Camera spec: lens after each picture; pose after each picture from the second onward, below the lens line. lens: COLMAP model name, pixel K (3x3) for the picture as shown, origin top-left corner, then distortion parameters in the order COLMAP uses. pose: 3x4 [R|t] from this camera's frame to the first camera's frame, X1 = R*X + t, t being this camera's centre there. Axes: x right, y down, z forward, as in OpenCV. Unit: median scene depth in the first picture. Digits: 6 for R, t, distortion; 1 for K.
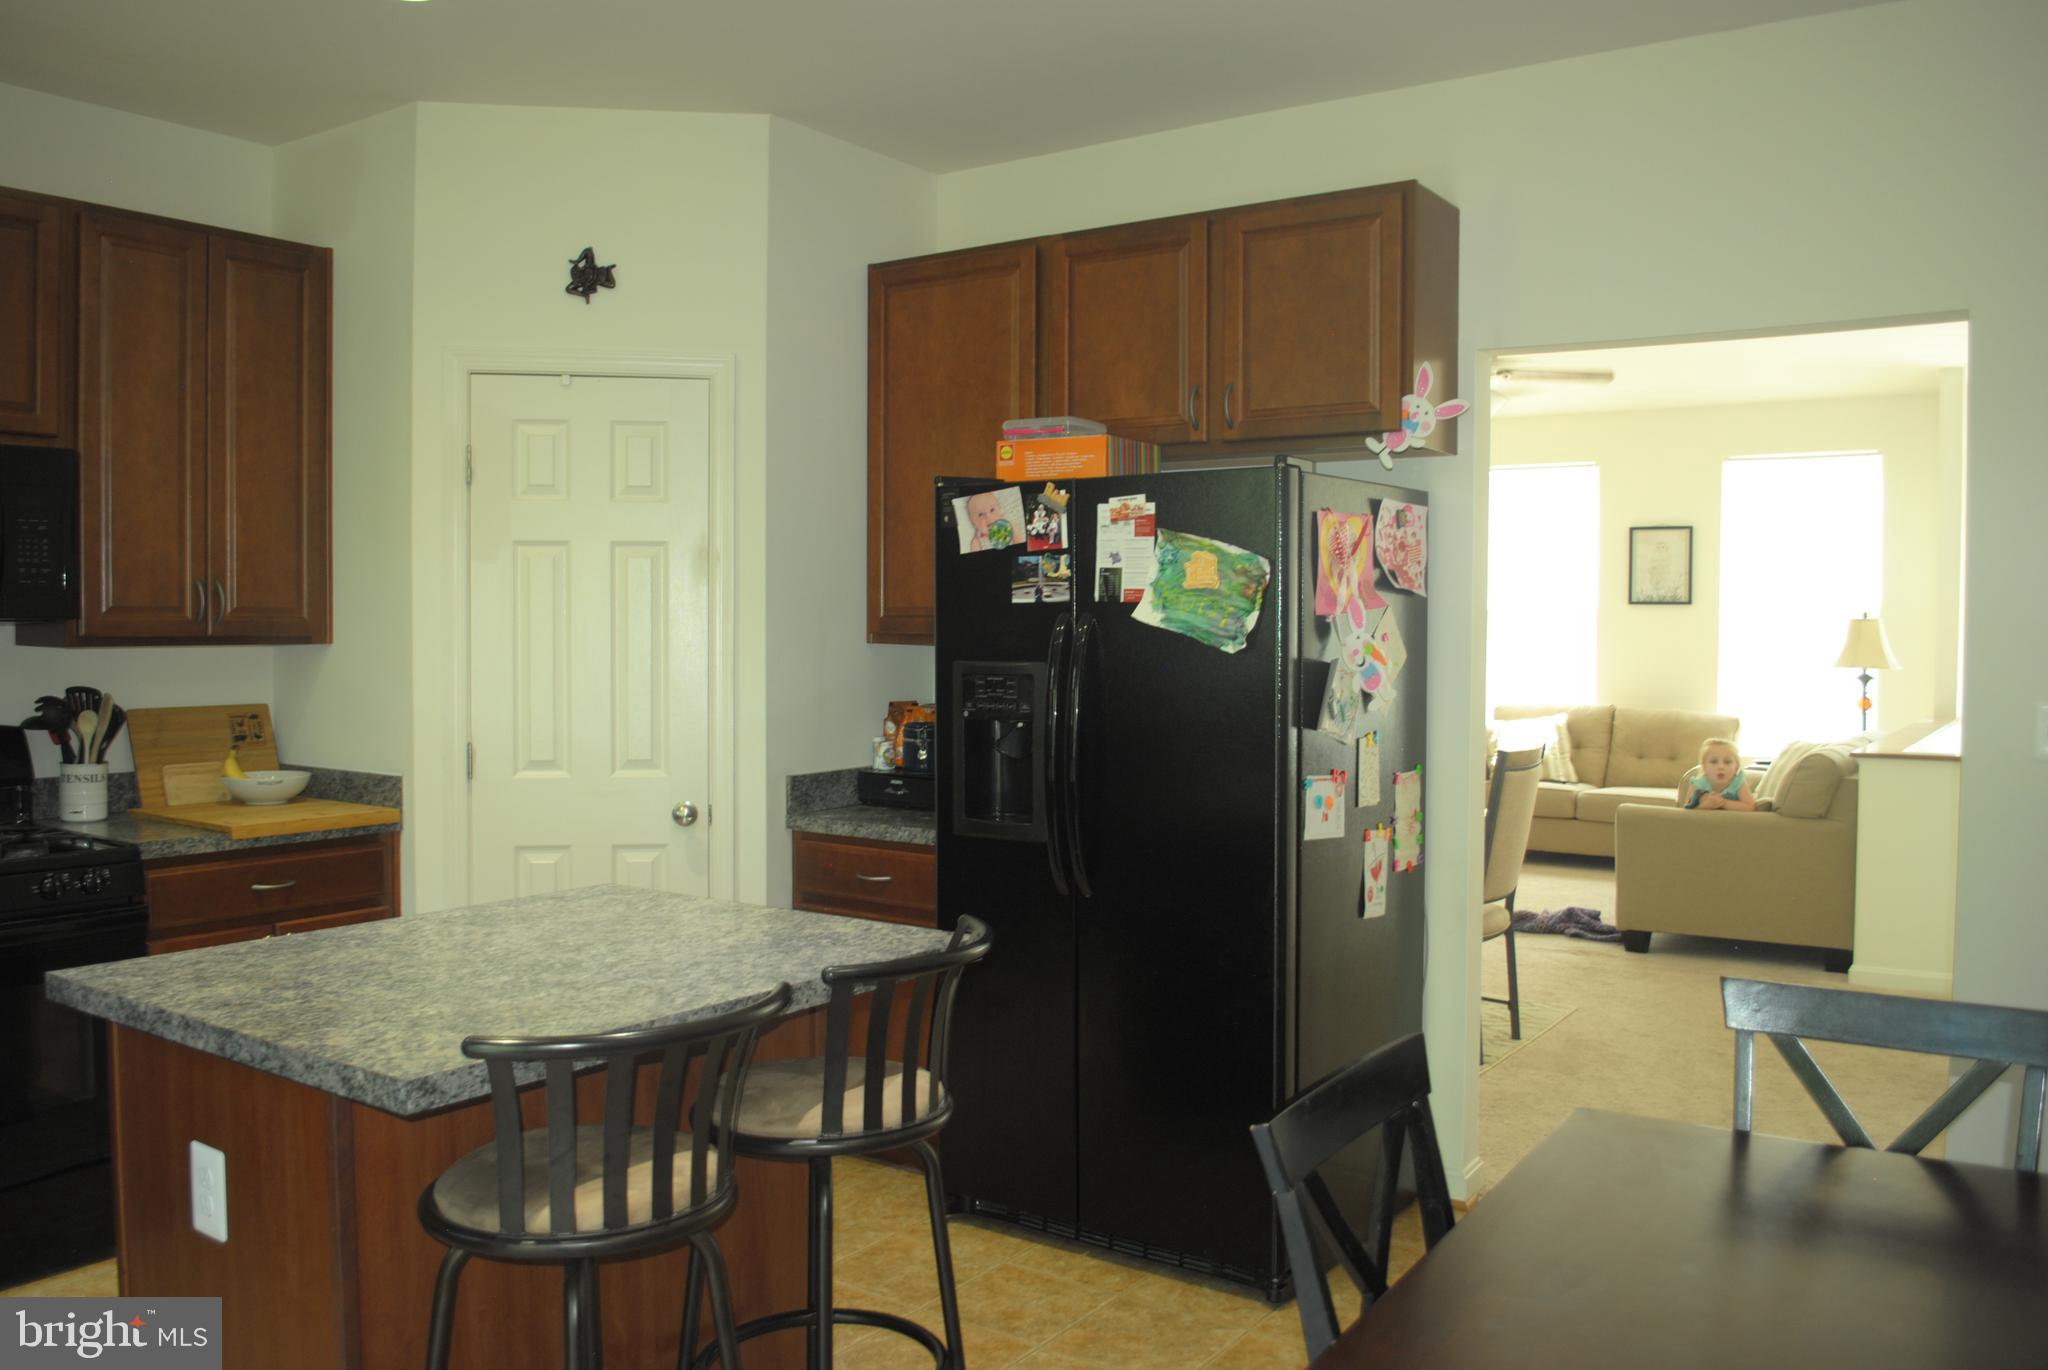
lens RADIAL K [[1609.4, 0, 1012.2], [0, 1609.4, 677.0], [0, 0, 1]] dist [-0.086439, 0.013272]
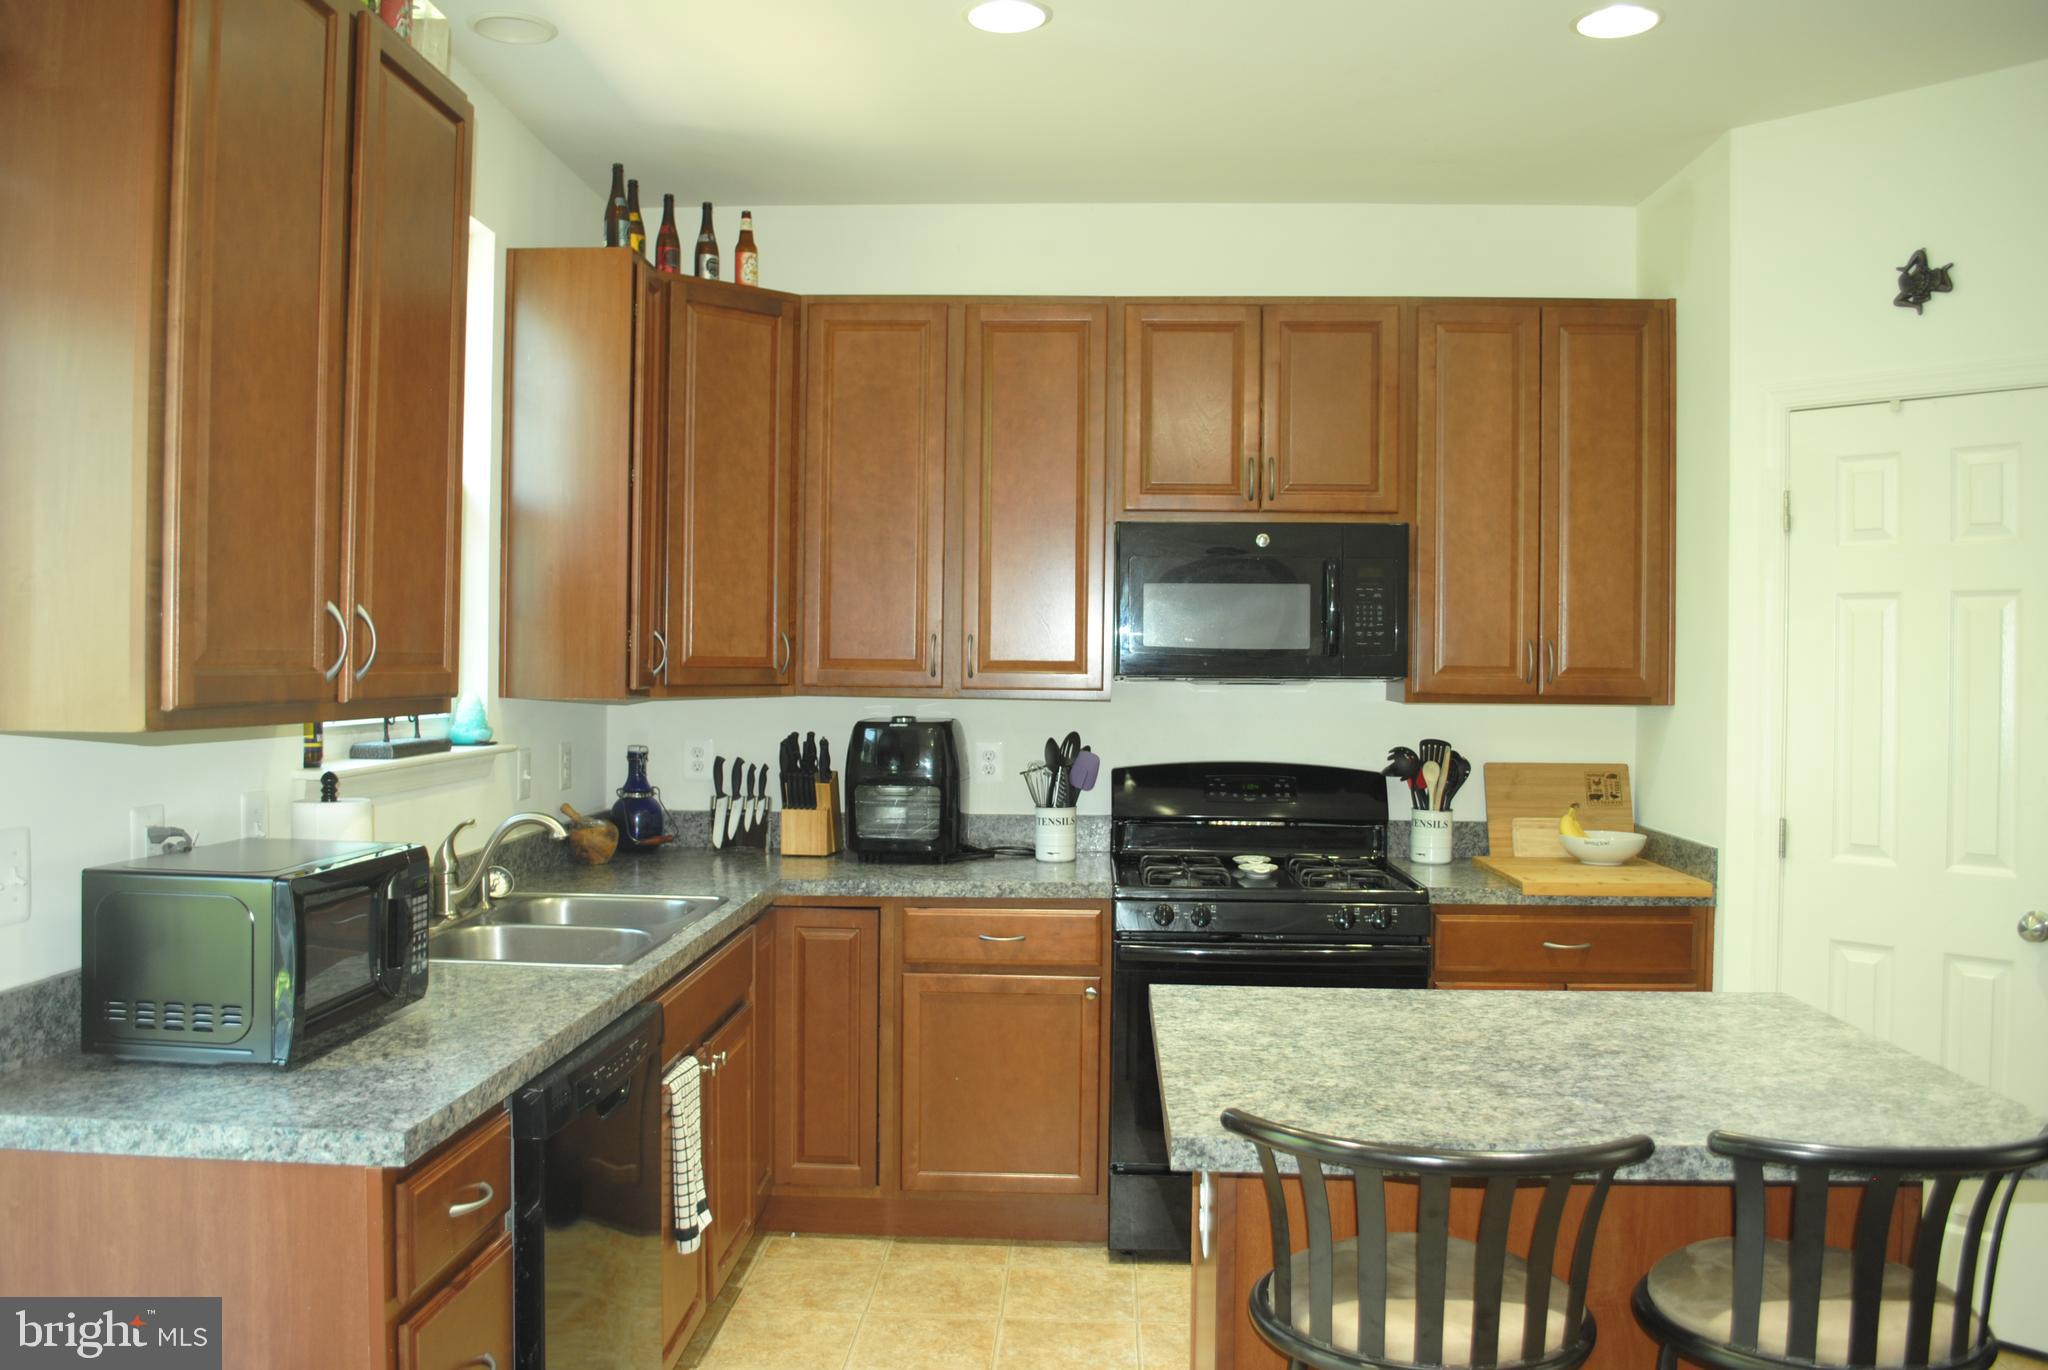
lens RADIAL K [[1609.4, 0, 1016.2], [0, 1609.4, 672.9], [0, 0, 1]] dist [-0.086439, 0.013272]
pose [[0.534513, 0.004483, -0.845149, 0.200852], [-0.037318, 0.999136, -0.018301, -0.009347], [0.844336, 0.041321, 0.534218, 0.165140]]
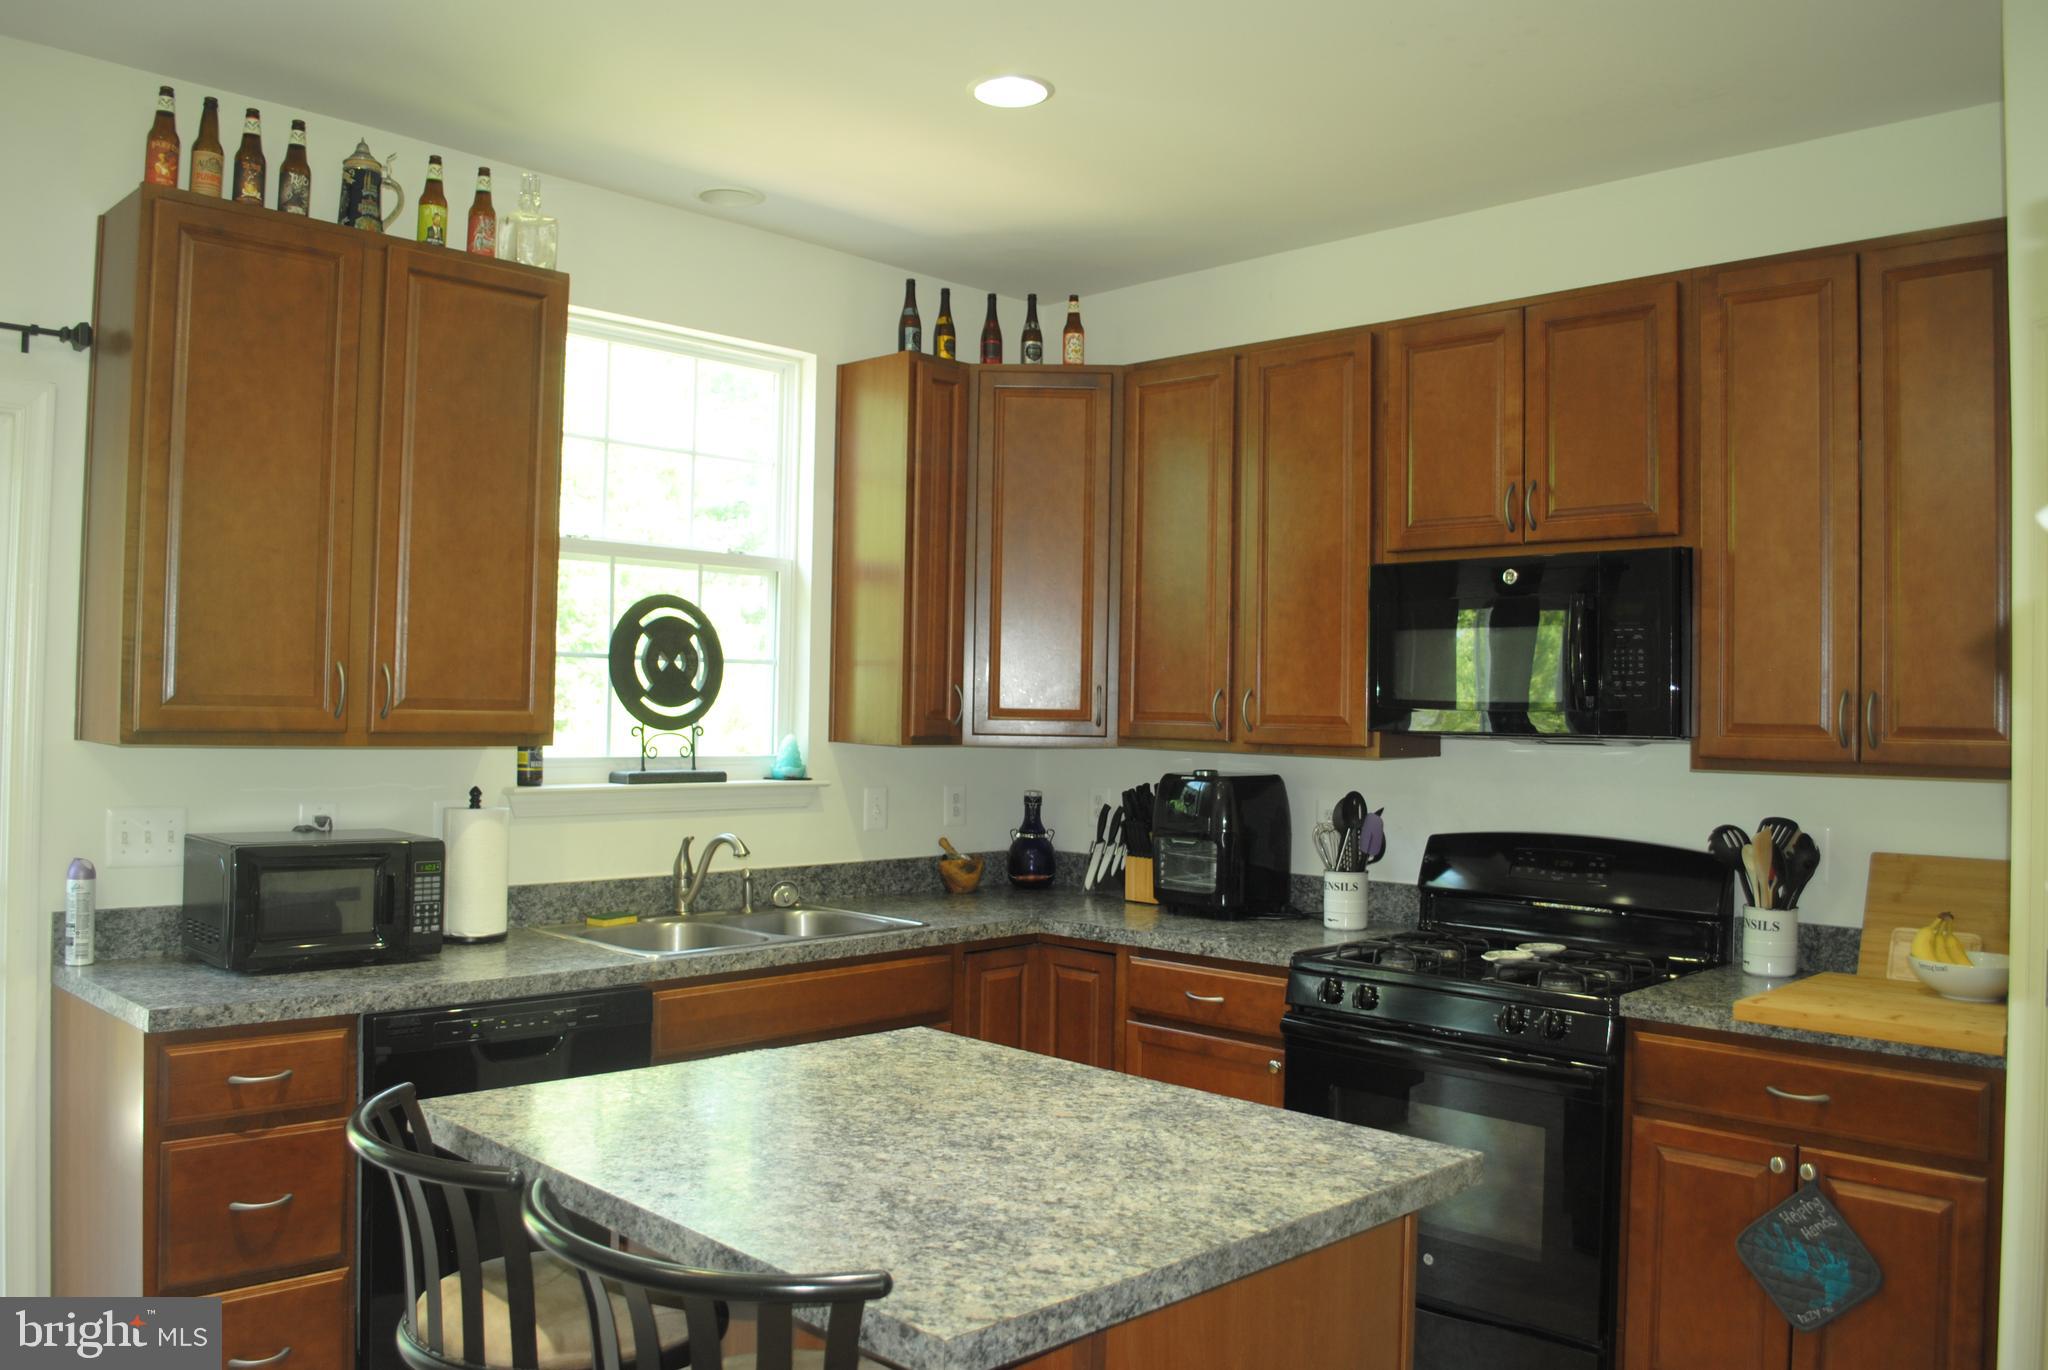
lens RADIAL K [[1609.4, 0, 1037.8], [0, 1609.4, 671.0], [0, 0, 1]] dist [-0.086439, 0.013272]
pose [[-0.158613, -0.033104, -0.986786, 0.342648], [-0.055159, 0.998174, -0.024620, -0.032002], [0.985799, 0.050525, -0.160149, 0.773652]]
